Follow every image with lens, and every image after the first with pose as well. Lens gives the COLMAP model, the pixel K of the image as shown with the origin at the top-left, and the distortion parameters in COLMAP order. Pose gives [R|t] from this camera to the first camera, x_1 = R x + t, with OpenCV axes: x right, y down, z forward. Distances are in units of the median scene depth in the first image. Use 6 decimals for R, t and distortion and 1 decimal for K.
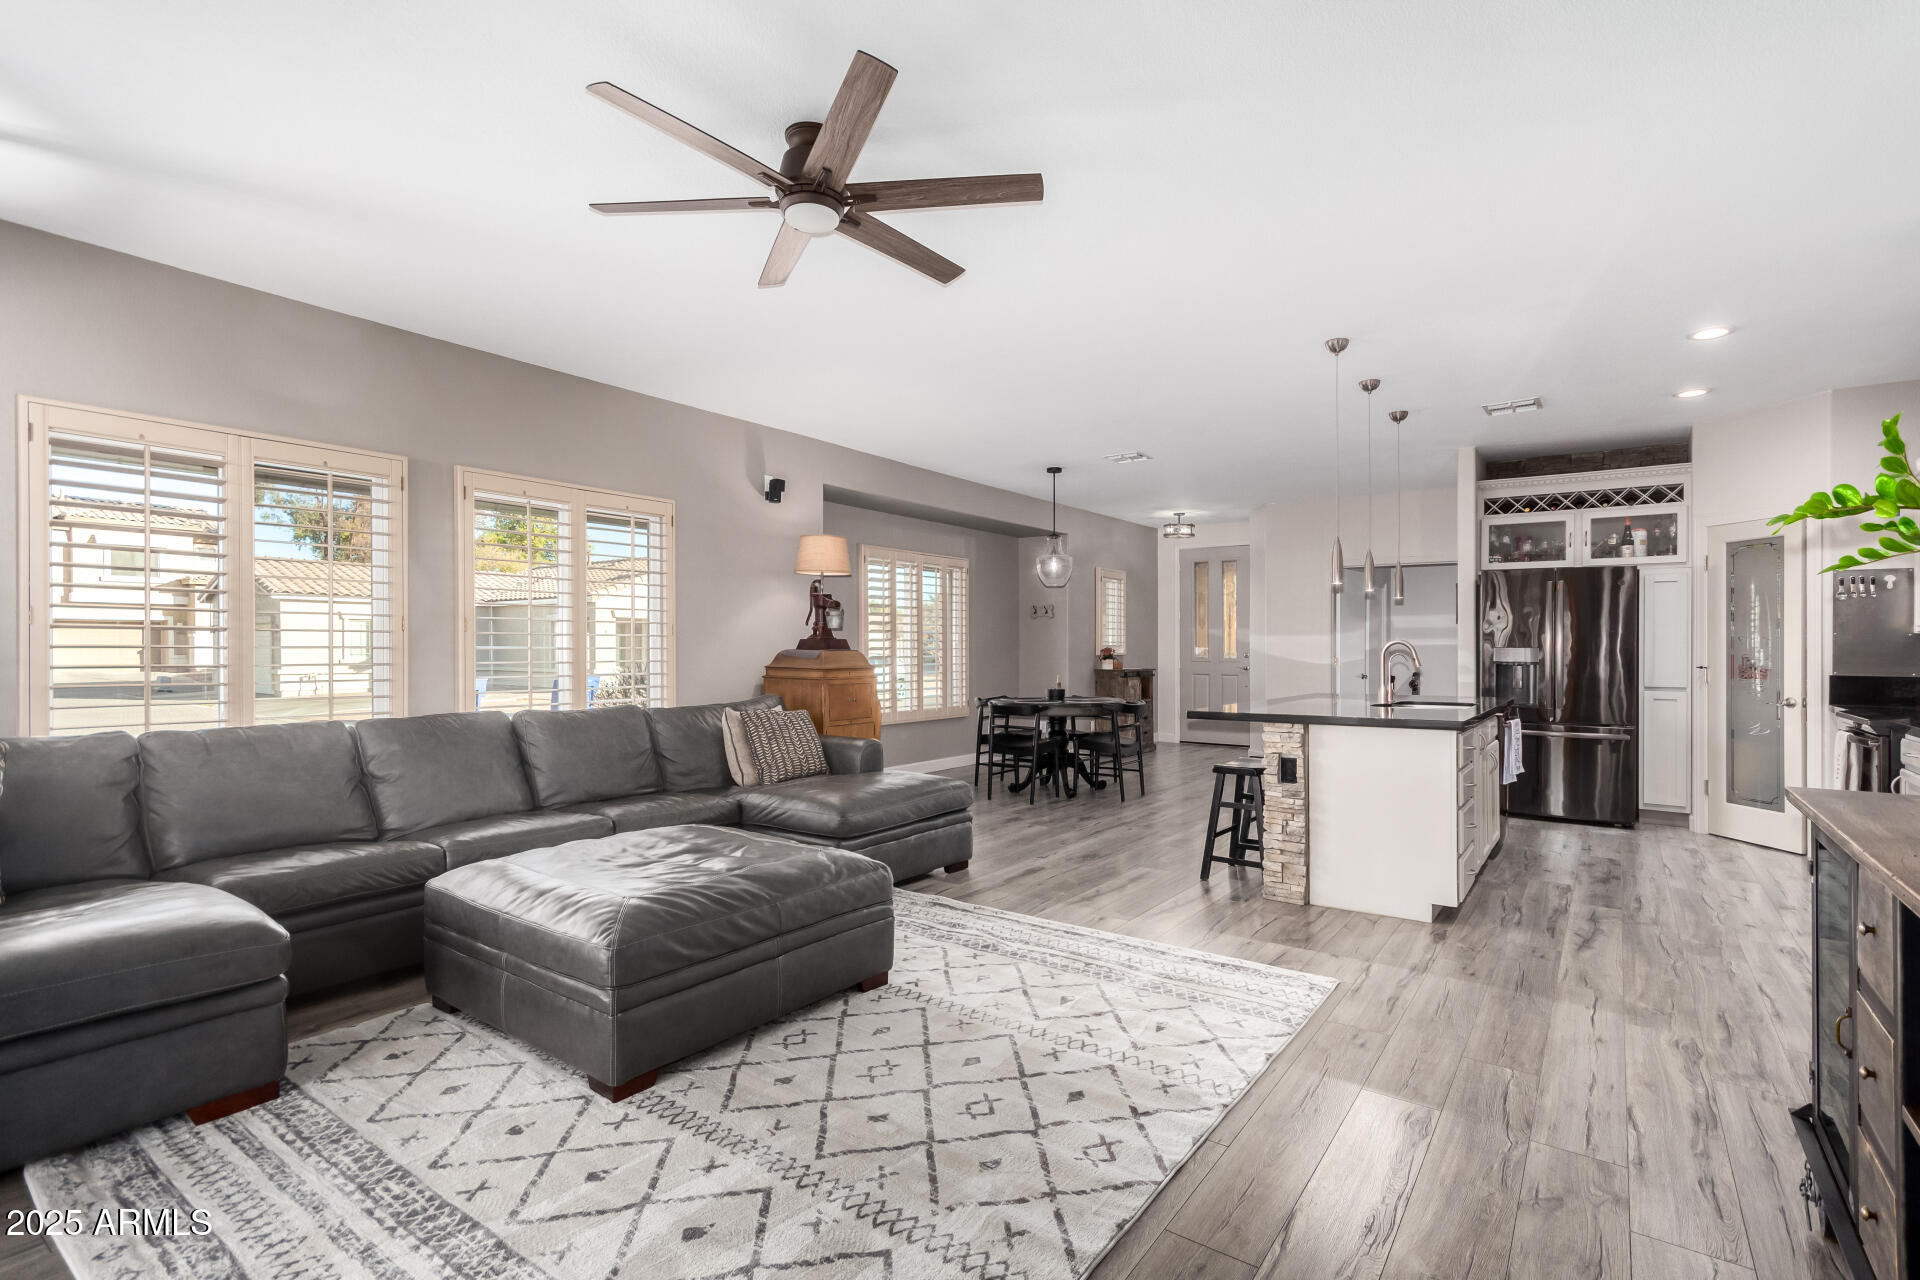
lens RADIAL K [[891.2, 0, 960.0], [0, 891.2, 633.2], [0, 0, 1]] dist [-0.002534, -0.000972]
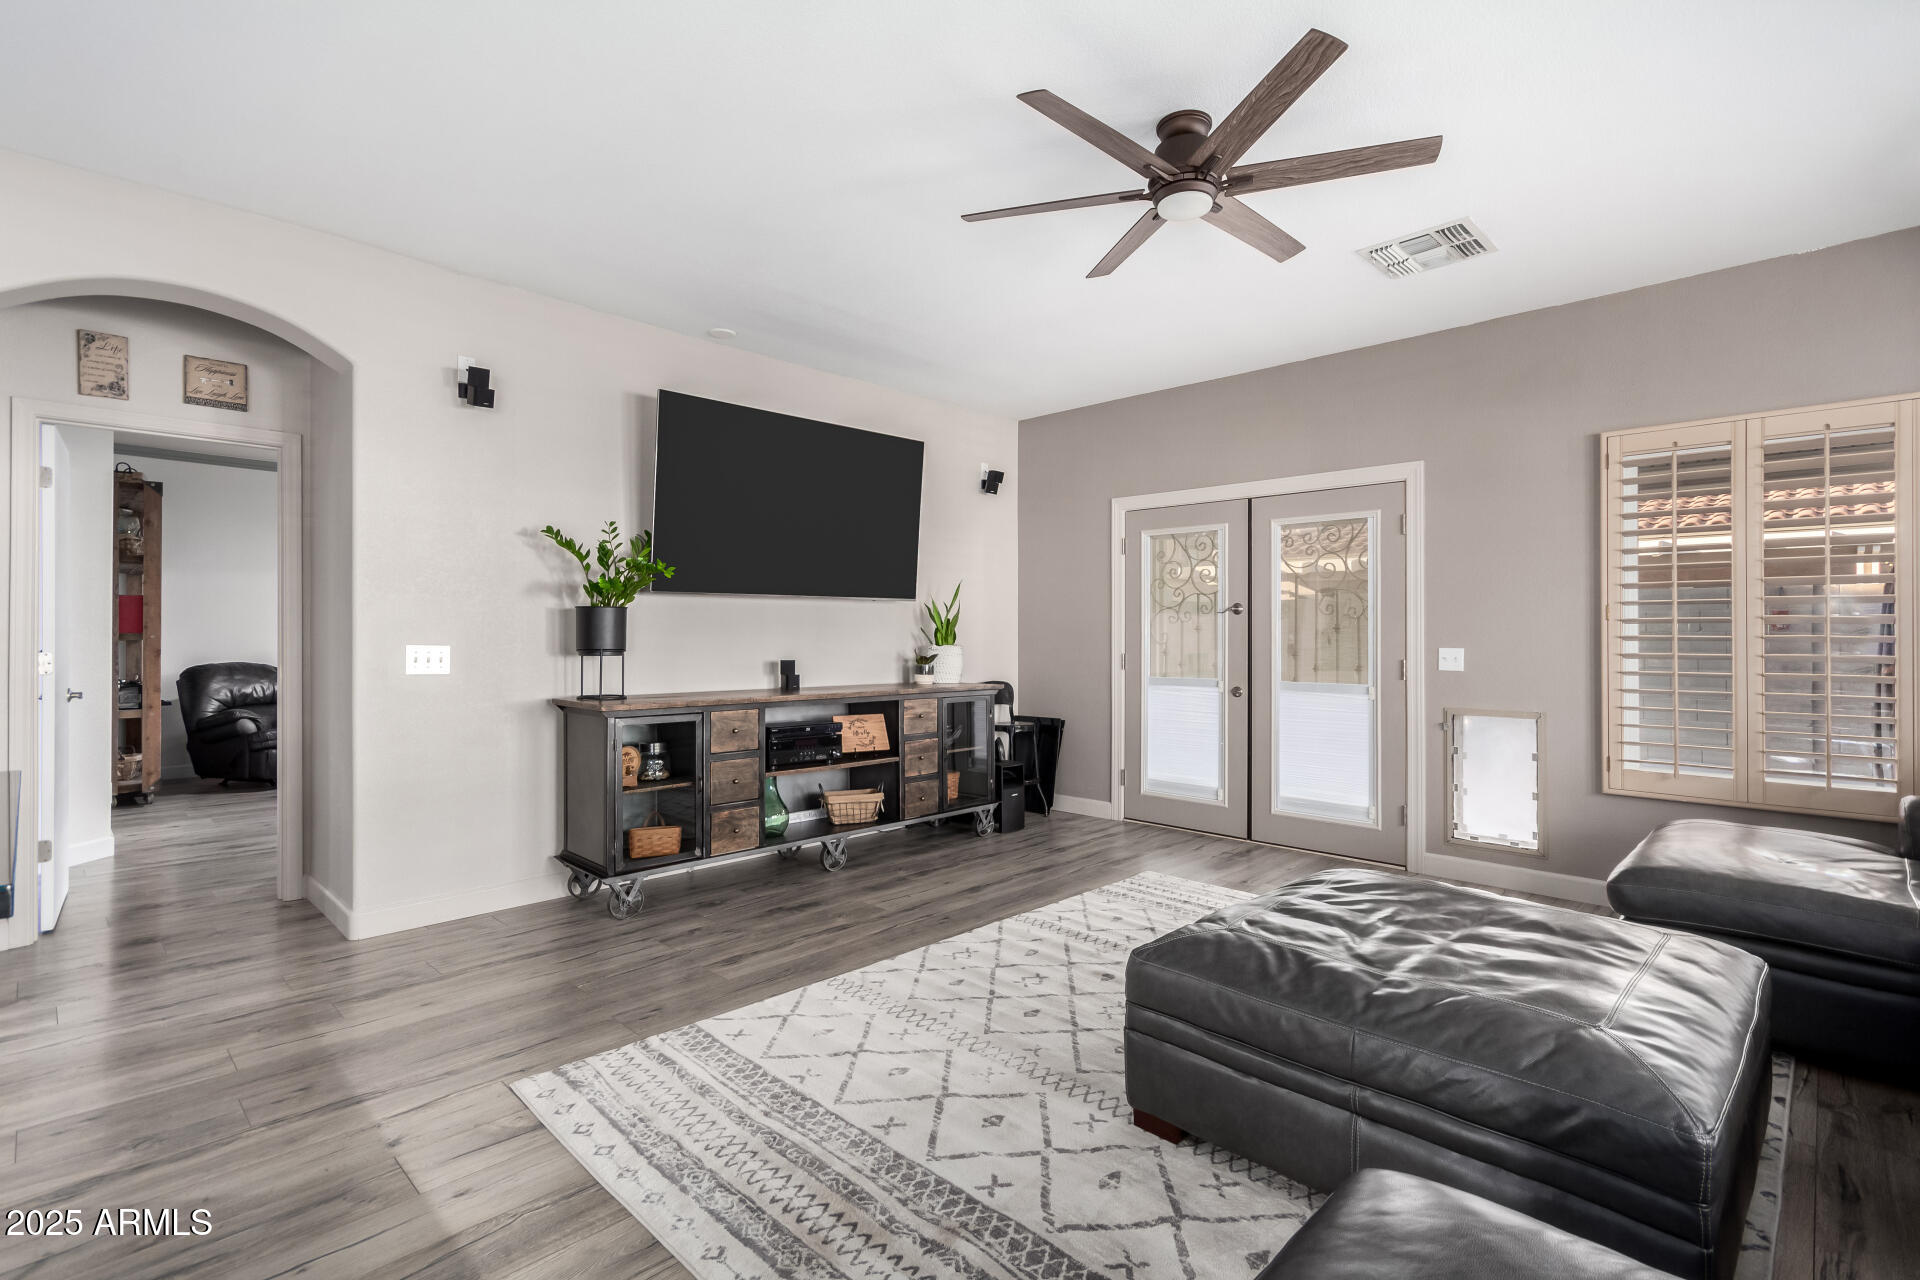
lens RADIAL K [[899.3, 0, 968.6], [0, 899.3, 626.8], [0, 0, 1]] dist [0.005185, 0.000581]
pose [[-0.990430, -0.009721, 0.137676, -0.024139], [-0.013050, 0.999643, -0.023298, 0.011770], [-0.137400, -0.024871, -0.990203, 0.858689]]
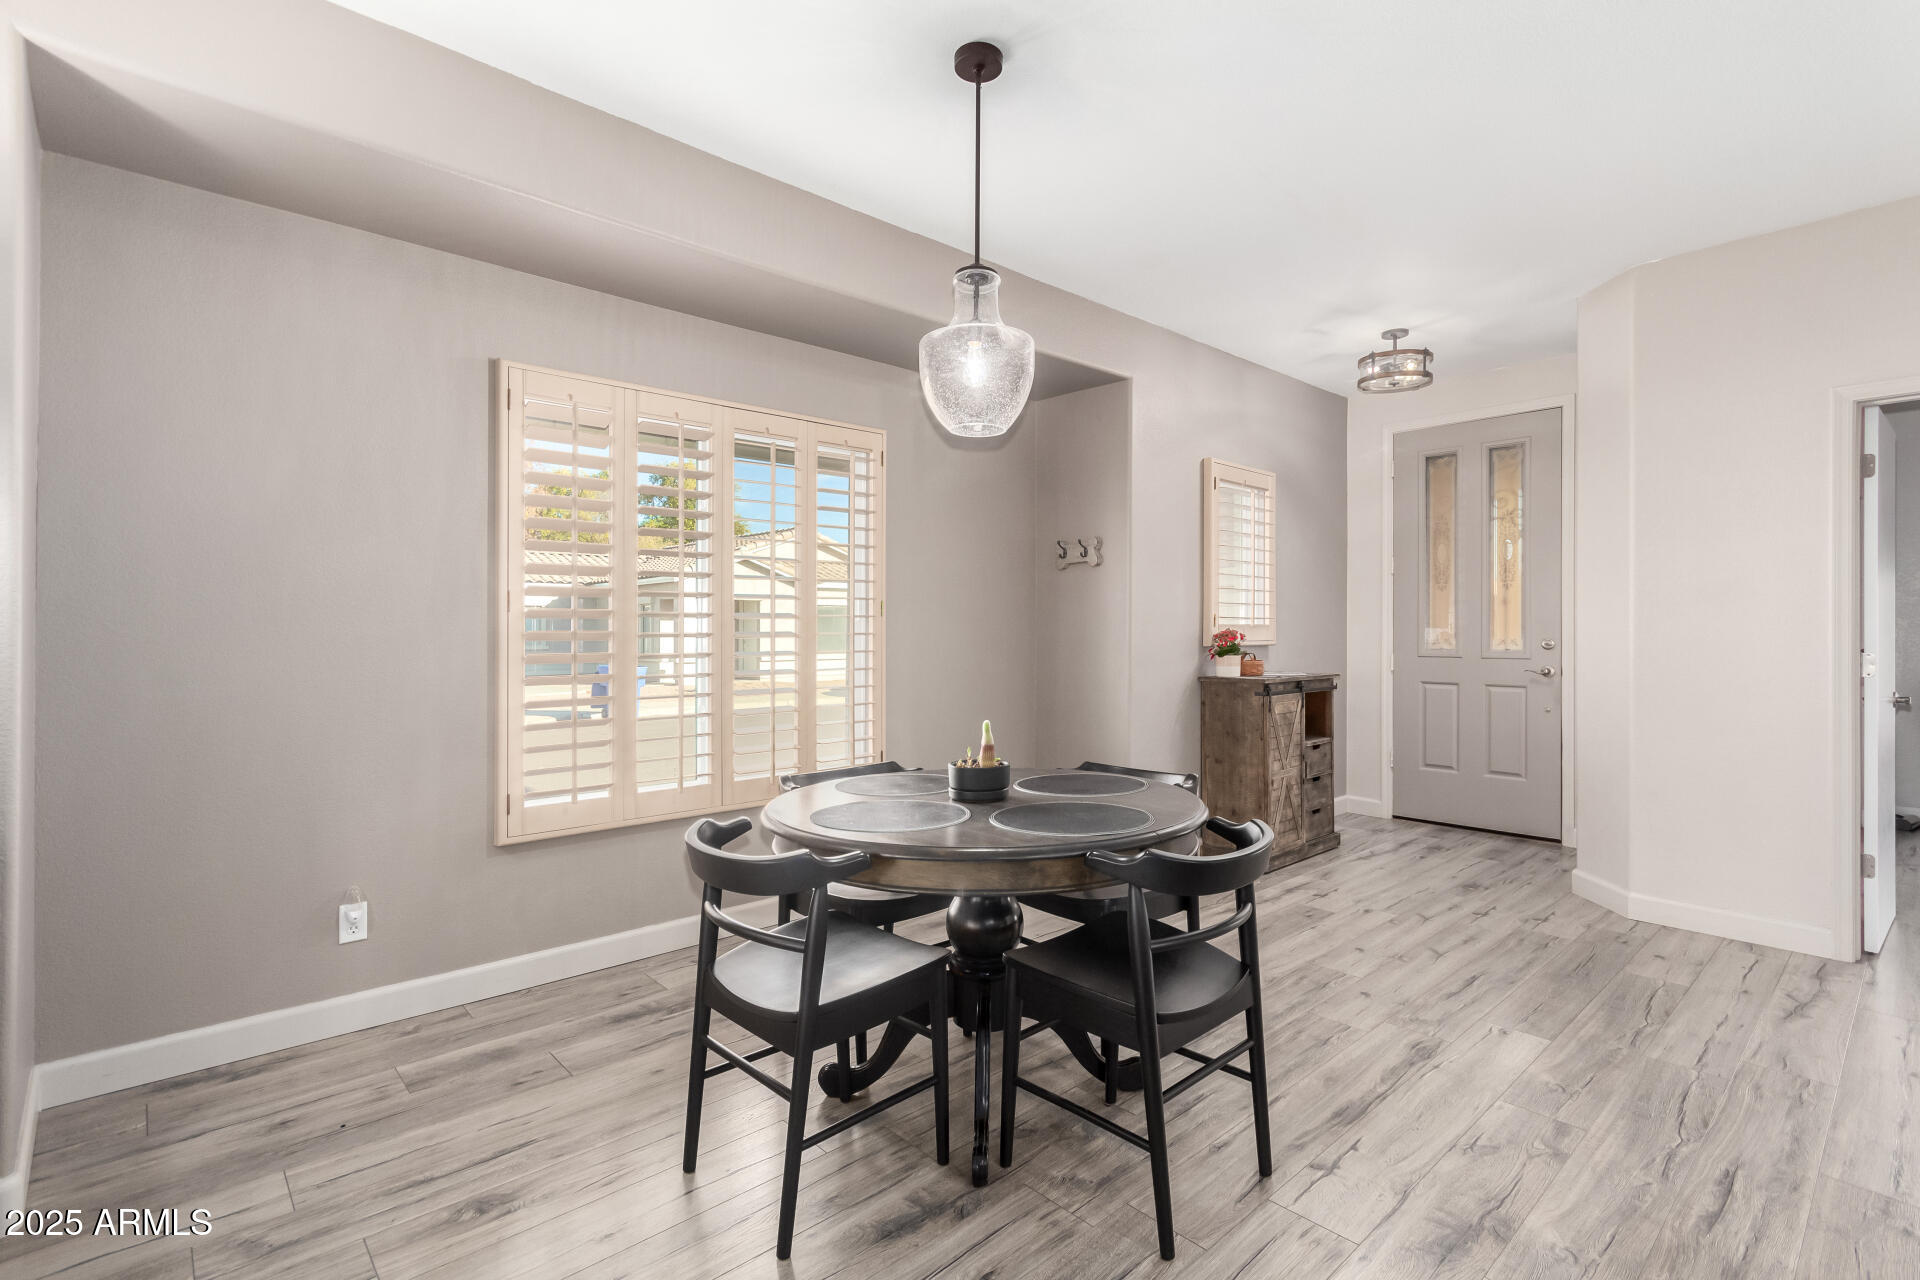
lens RADIAL K [[894.2, 0, 968.4], [0, 894.2, 637.5], [0, 0, 1]] dist [0.007104, 0.000912]
pose [[0.981171, -0.004342, -0.193092, 0.196824], [0.008937, 0.999697, 0.022929, 0.013393], [0.192934, -0.024223, 0.980913, 0.831578]]
